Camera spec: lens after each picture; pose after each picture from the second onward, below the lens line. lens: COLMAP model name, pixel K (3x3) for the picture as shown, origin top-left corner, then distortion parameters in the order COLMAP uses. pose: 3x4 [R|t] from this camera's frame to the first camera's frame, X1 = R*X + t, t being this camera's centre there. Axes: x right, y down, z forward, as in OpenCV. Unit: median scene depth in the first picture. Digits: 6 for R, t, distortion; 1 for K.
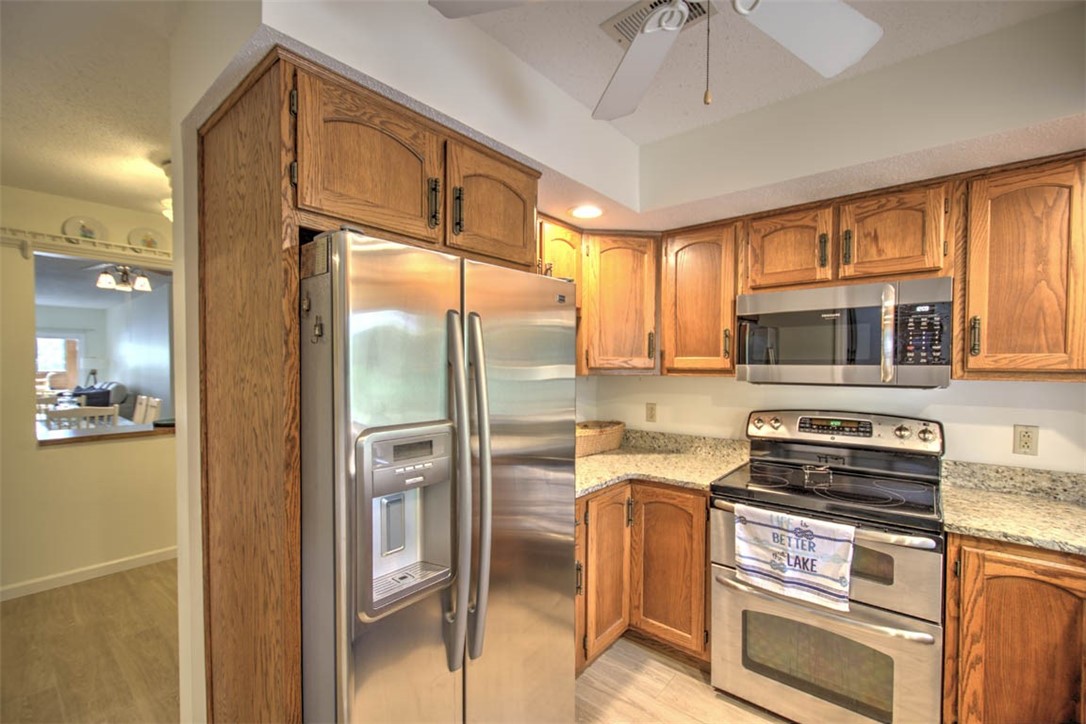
lens RADIAL K [[464.2, 0, 539.2], [0, 464.2, 374.1], [0, 0, 1]] dist [0.000760, -0.002261]
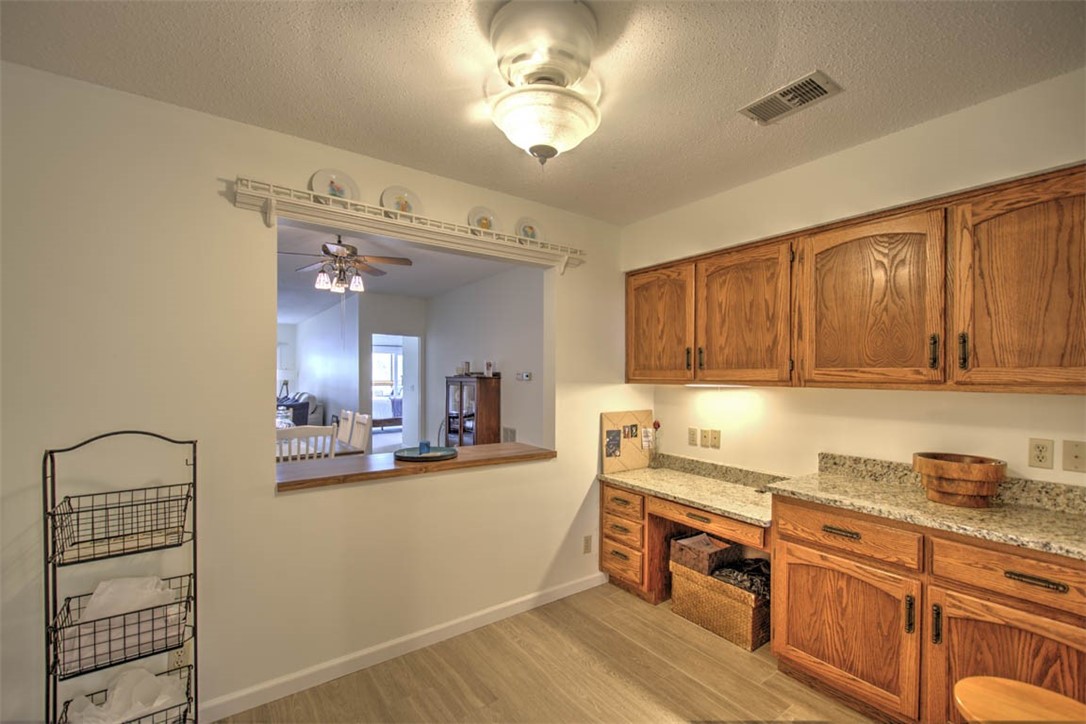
lens RADIAL K [[464.2, 0, 537.5], [0, 464.2, 372.5], [0, 0, 1]] dist [0.000760, -0.002261]
pose [[0.967873, -0.005347, -0.251384, -0.321386], [-0.000972, 0.999687, -0.025006, -0.005801], [0.251439, 0.024447, 0.967564, 0.254938]]
